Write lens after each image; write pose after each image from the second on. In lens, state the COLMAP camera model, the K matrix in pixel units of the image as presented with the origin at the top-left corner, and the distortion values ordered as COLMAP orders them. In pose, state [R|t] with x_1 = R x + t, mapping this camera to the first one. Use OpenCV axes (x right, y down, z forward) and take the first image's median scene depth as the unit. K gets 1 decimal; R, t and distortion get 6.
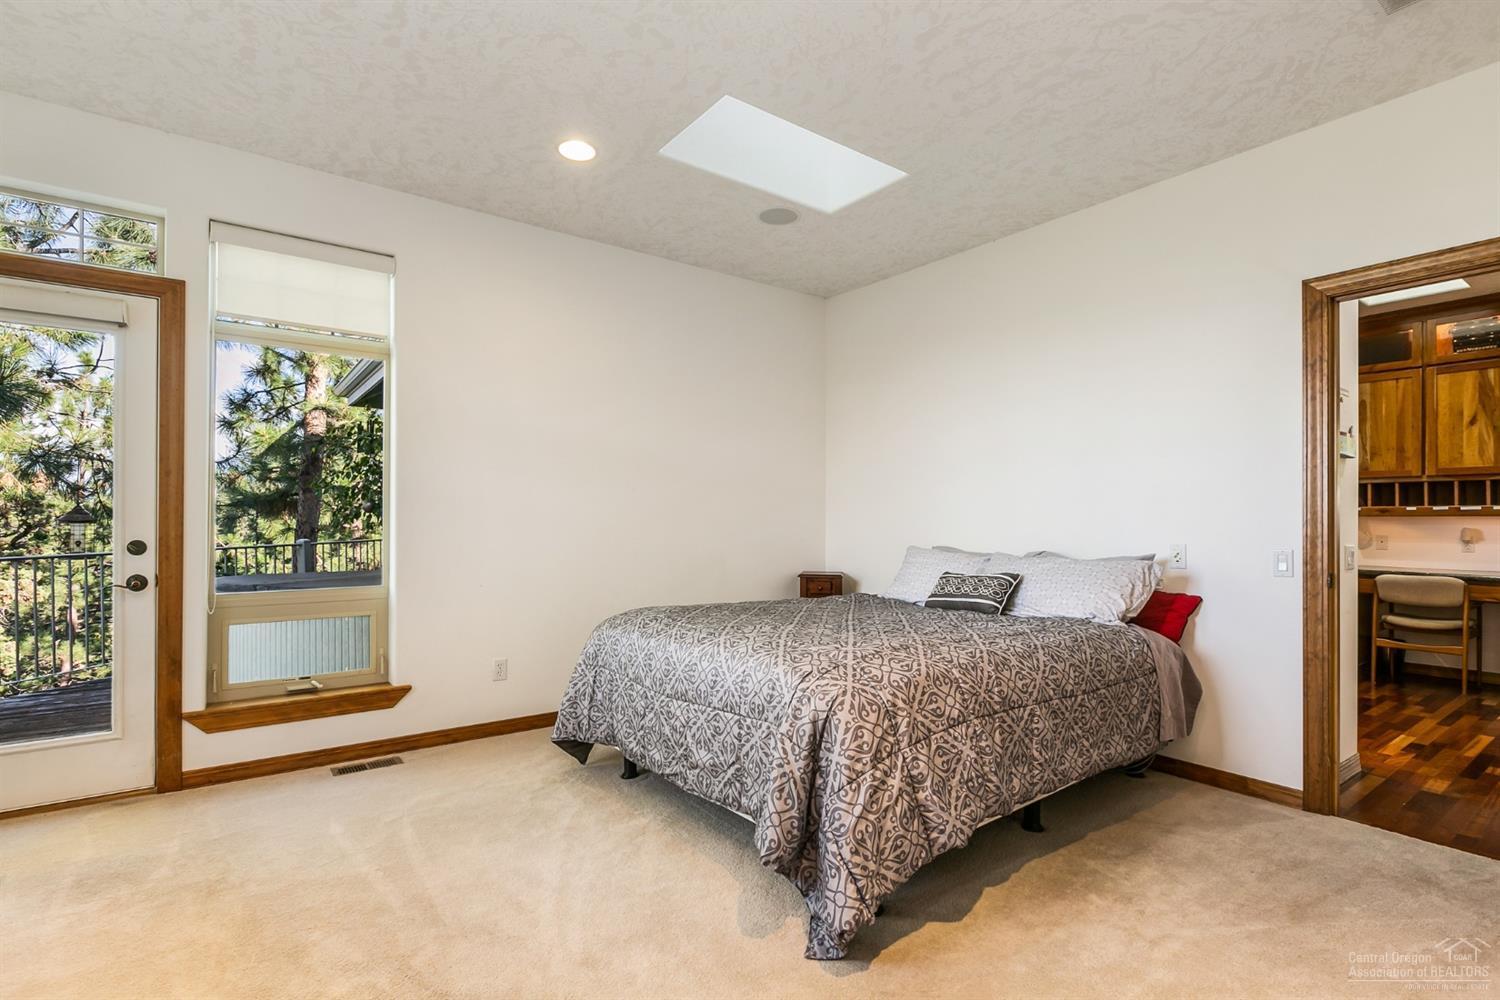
lens RADIAL K [[718.4, 0, 751.1], [0, 718.4, 510.3], [0, 0, 1]] dist [0.004496, 0.000104]
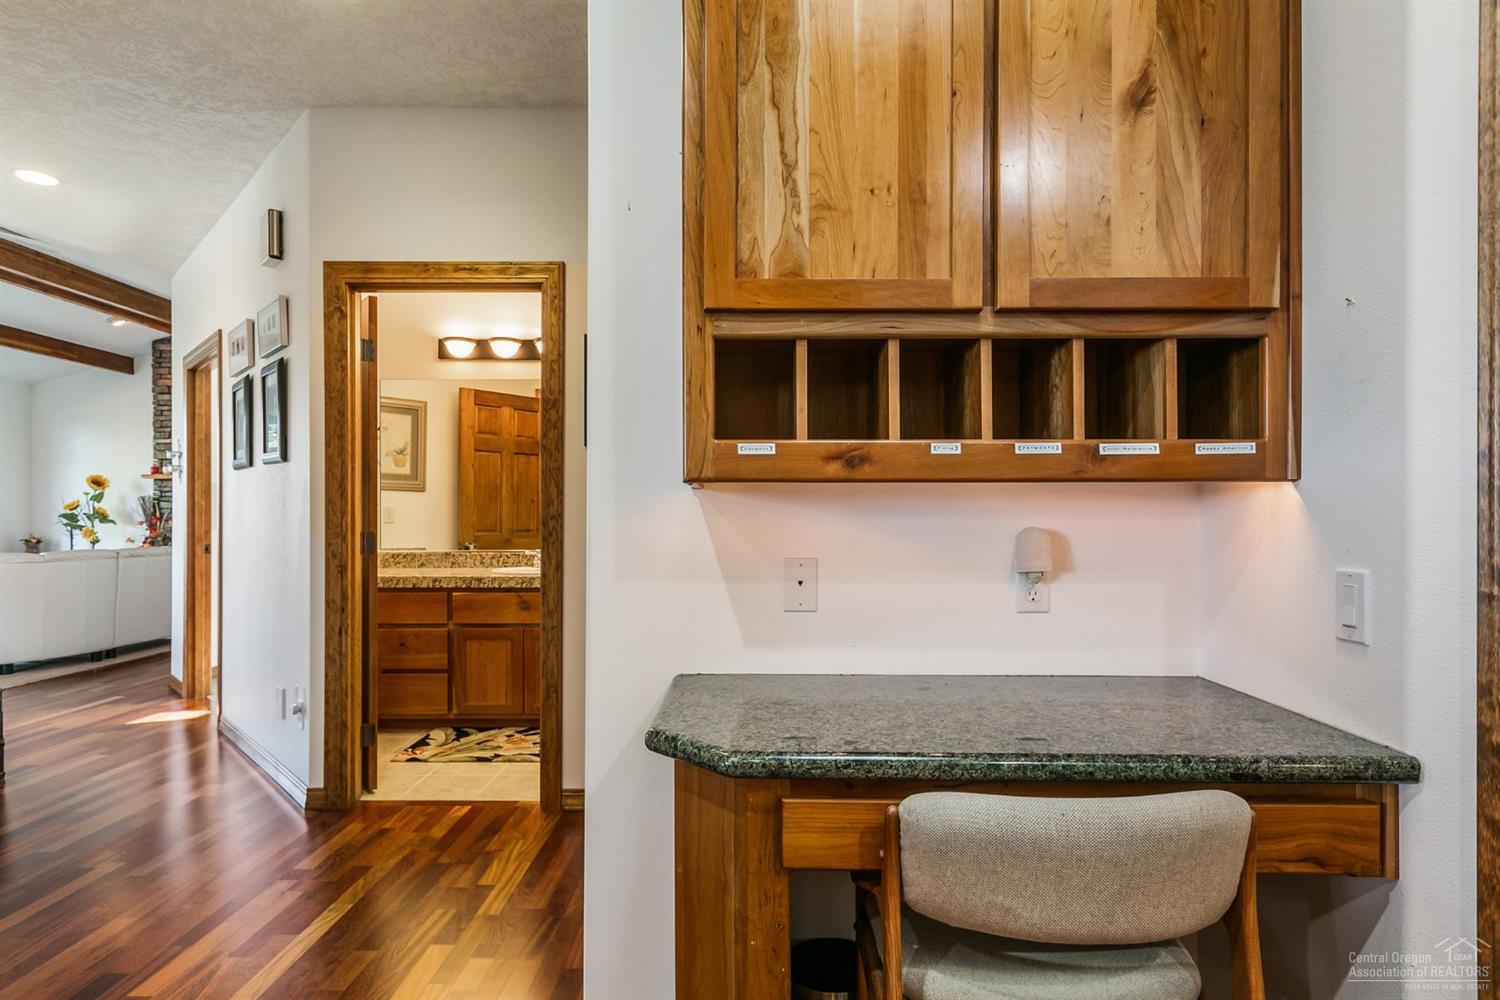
lens RADIAL K [[836.4, 0, 752.1], [0, 836.4, 510.6], [0, 0, 1]] dist [0.004237, 0.000740]
pose [[0.609421, -0.004998, 0.792831, 0.666753], [-0.007406, 0.999901, 0.011997, 0.014702], [-0.792812, -0.013183, 0.609323, 0.890601]]
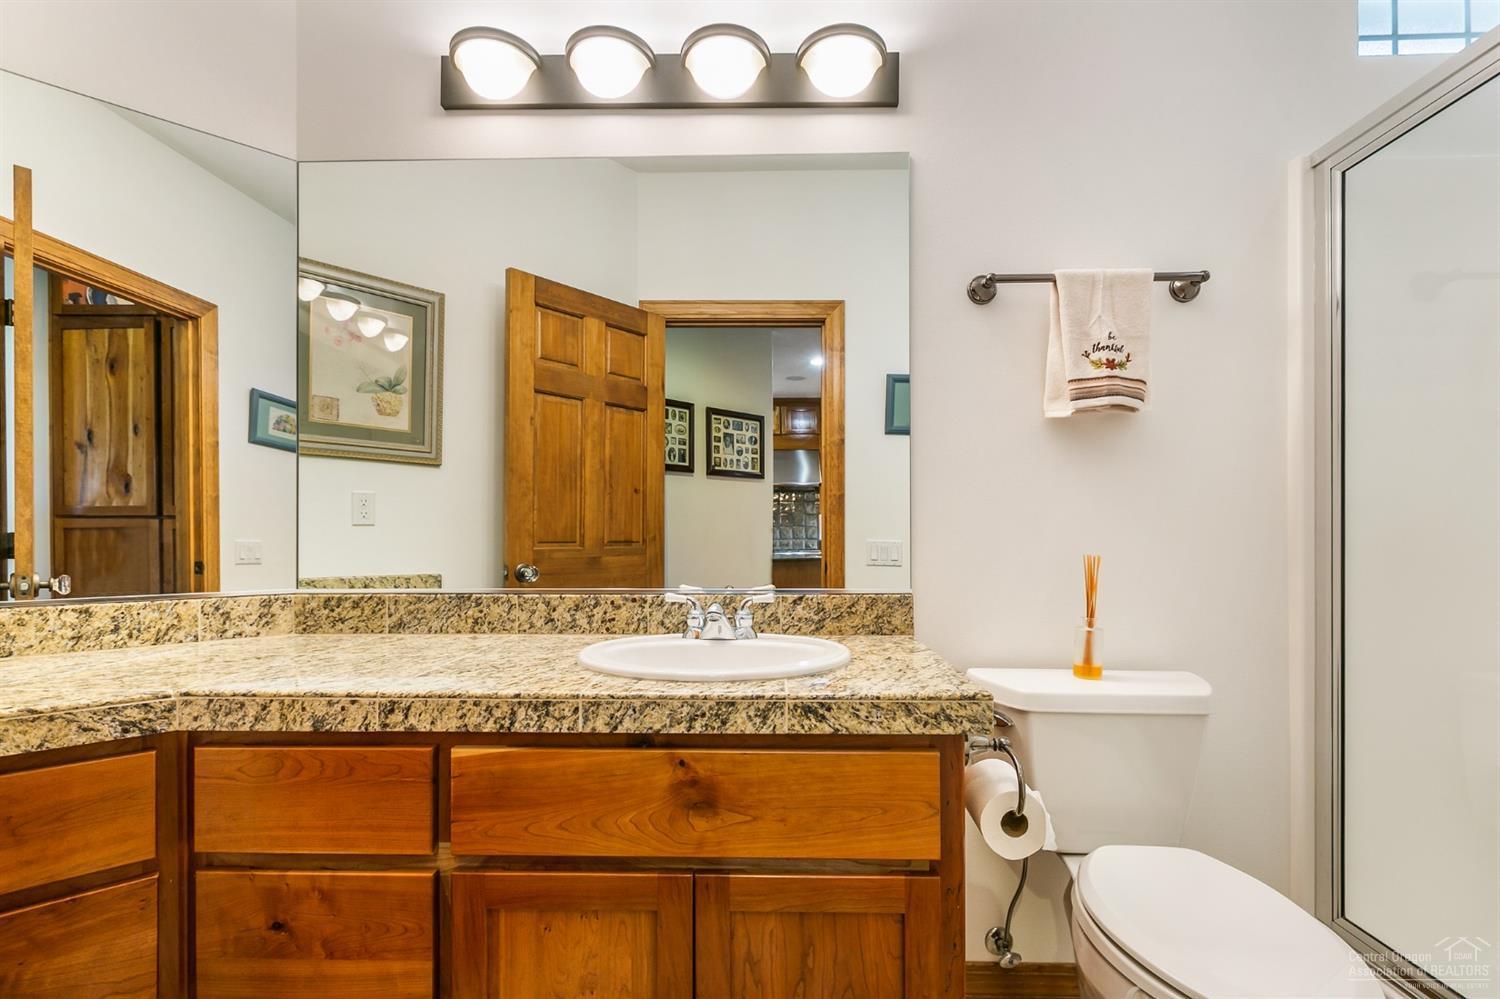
lens RADIAL K [[678.2, 0, 754.1], [0, 678.2, 527.8], [0, 0, 1]] dist [-0.000230, -0.000079]
pose [[0.621375, -0.001800, 0.783511, 0.943854], [-0.007830, 0.999933, 0.008507, 0.034942], [-0.783474, -0.011421, 0.621319, 1.294481]]
